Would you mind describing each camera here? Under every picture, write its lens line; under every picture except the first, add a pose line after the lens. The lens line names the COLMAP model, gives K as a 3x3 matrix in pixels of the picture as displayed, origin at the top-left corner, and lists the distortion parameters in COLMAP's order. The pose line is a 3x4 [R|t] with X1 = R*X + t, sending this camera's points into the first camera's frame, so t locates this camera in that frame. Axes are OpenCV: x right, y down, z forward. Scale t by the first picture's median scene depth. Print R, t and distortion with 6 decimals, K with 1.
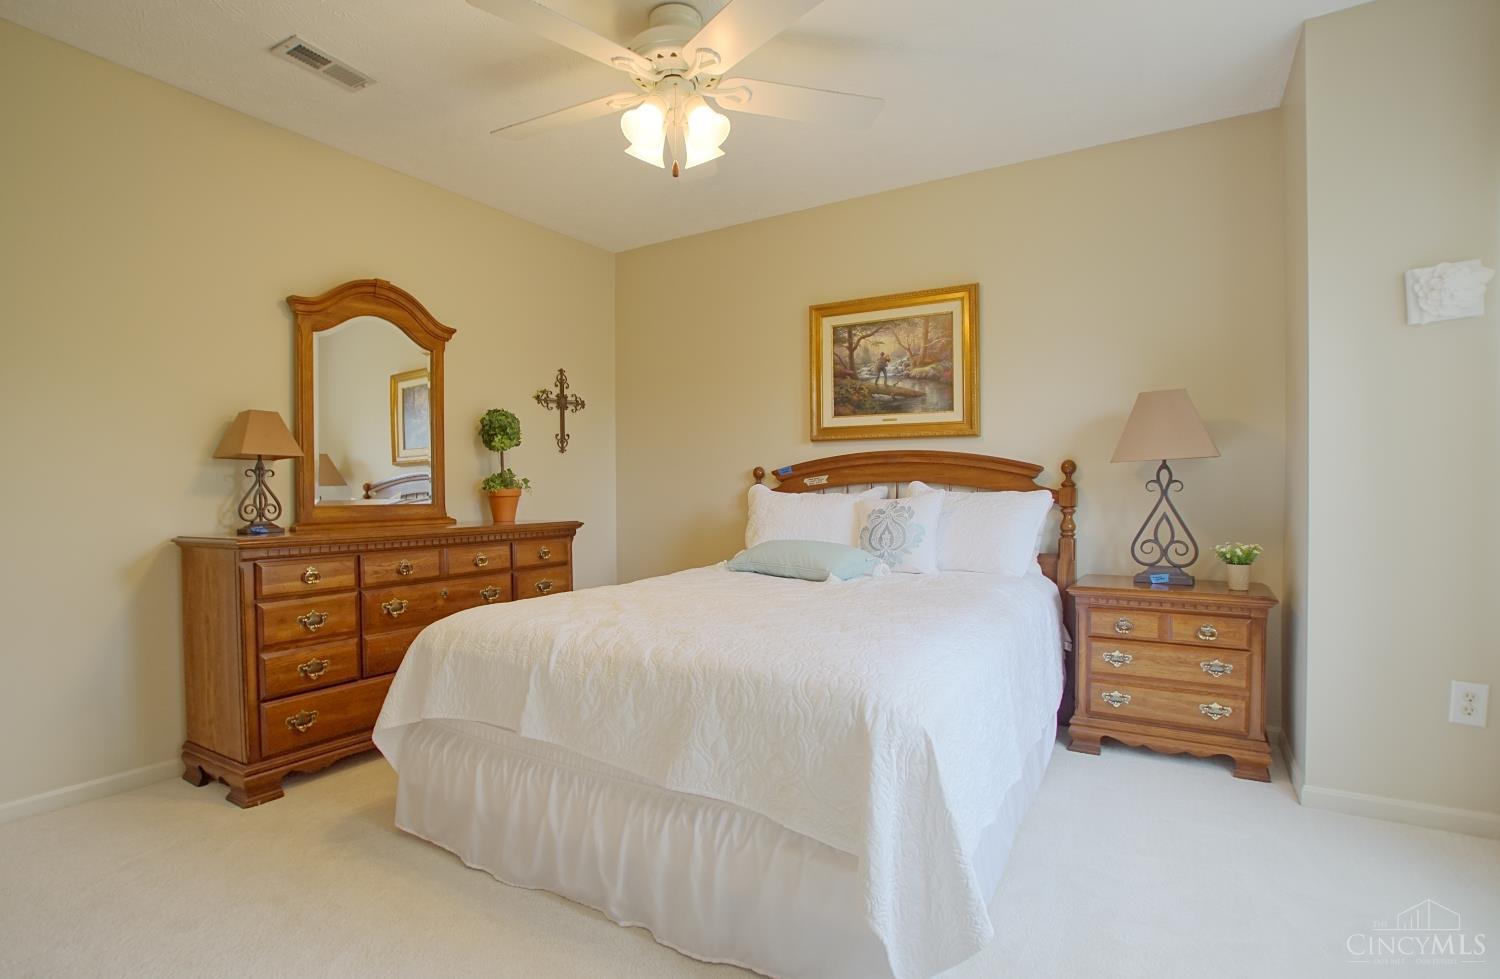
lens RADIAL K [[737.0, 0, 739.2], [0, 737.0, 492.7], [0, 0, 1]] dist [-0.014739, -0.000192]
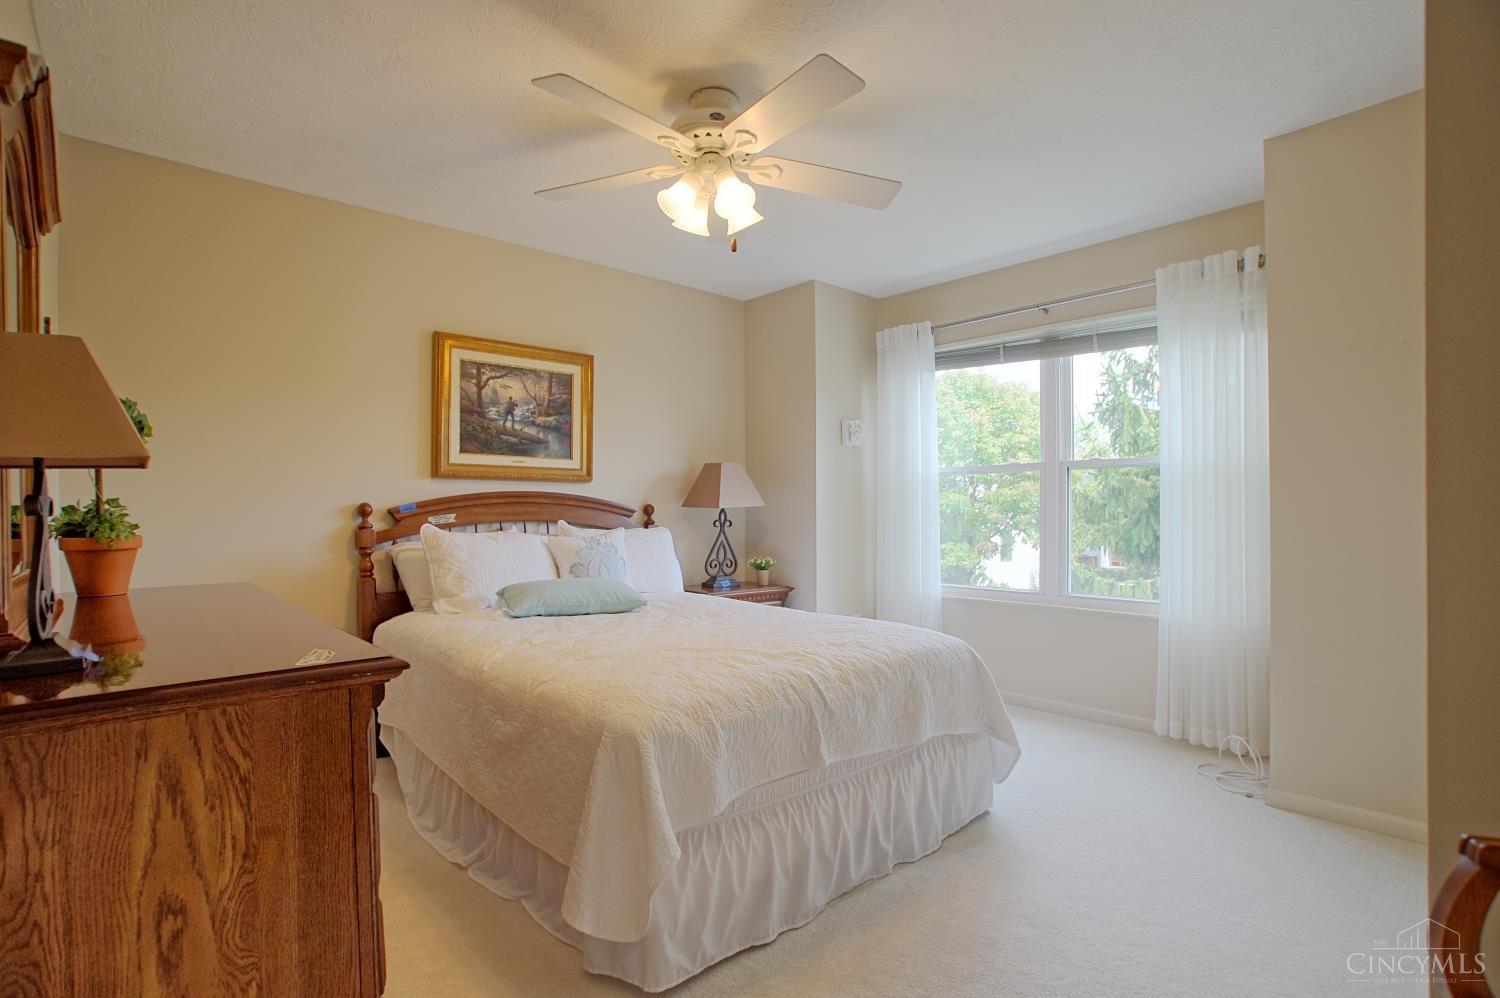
lens RADIAL K [[726.4, 0, 712.1], [0, 726.4, 506.7], [0, 0, 1]] dist [-0.039322, 0.007472]
pose [[0.349386, 0.008554, 0.936940, -0.676284], [0.003142, 0.999942, -0.010301, -0.023104], [-0.936973, 0.006543, 0.349339, 0.380284]]
